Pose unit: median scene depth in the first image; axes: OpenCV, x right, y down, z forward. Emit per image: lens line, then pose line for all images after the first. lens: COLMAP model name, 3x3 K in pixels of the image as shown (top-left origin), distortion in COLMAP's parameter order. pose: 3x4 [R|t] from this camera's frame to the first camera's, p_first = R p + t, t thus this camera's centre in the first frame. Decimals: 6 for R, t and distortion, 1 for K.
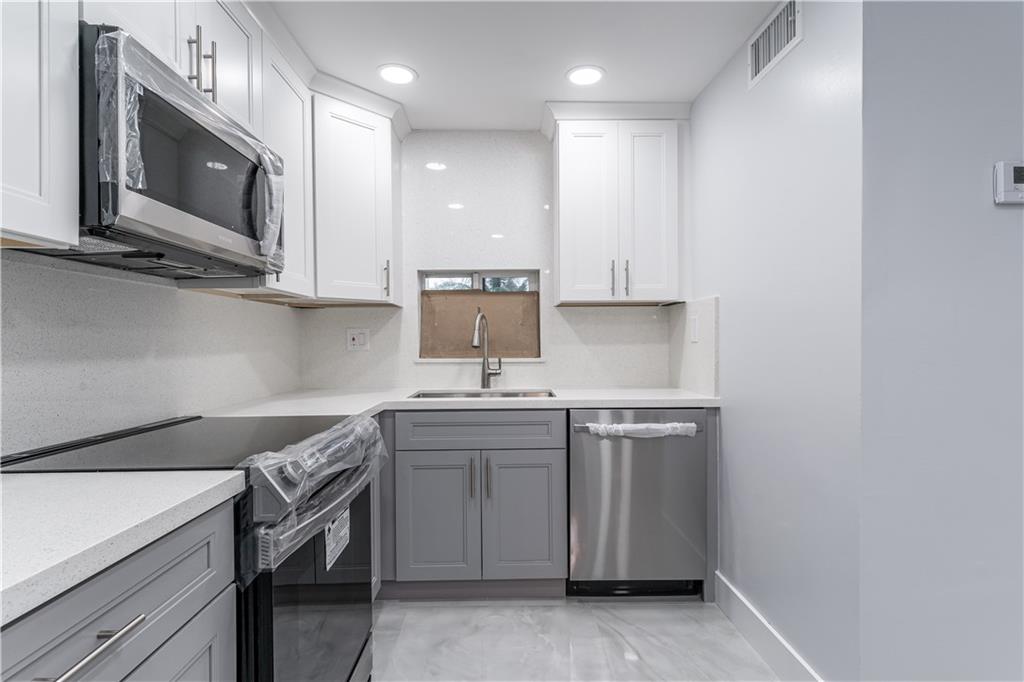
lens RADIAL K [[505.7, 0, 504.9], [0, 505.7, 345.4], [0, 0, 1]] dist [0.001118, 0.000014]
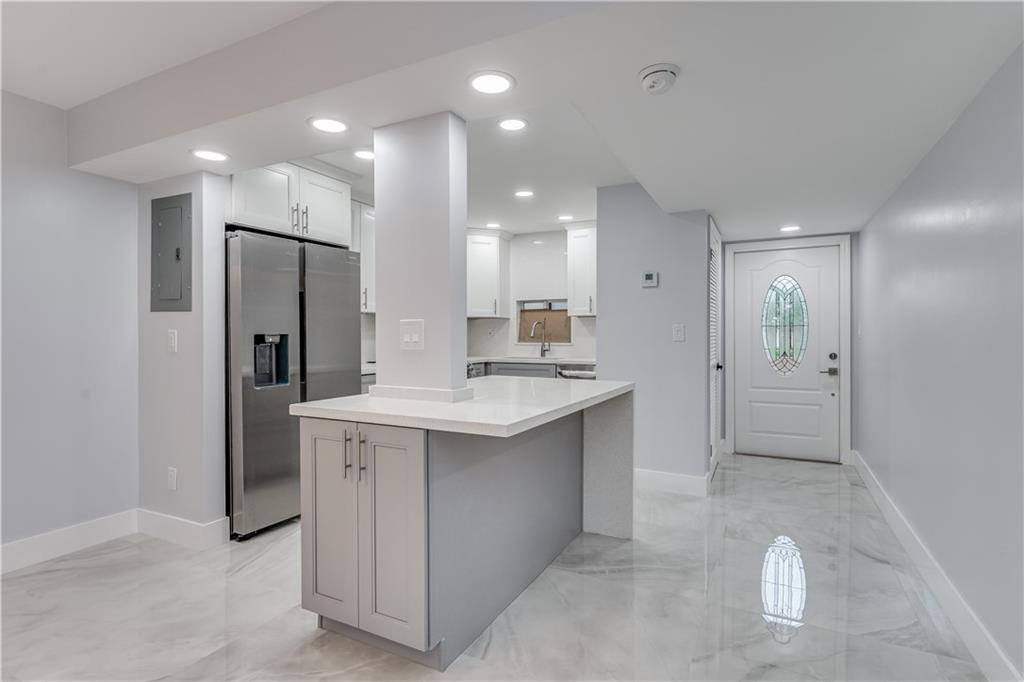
lens RADIAL K [[516.4, 0, 516.8], [0, 516.4, 342.5], [0, 0, 1]] dist [-0.000272, -0.000435]
pose [[0.892073, 0.010585, -0.451767, 0.990193], [-0.006262, 0.999919, 0.011063, 0.002167], [0.451847, -0.007040, 0.892068, -1.138356]]
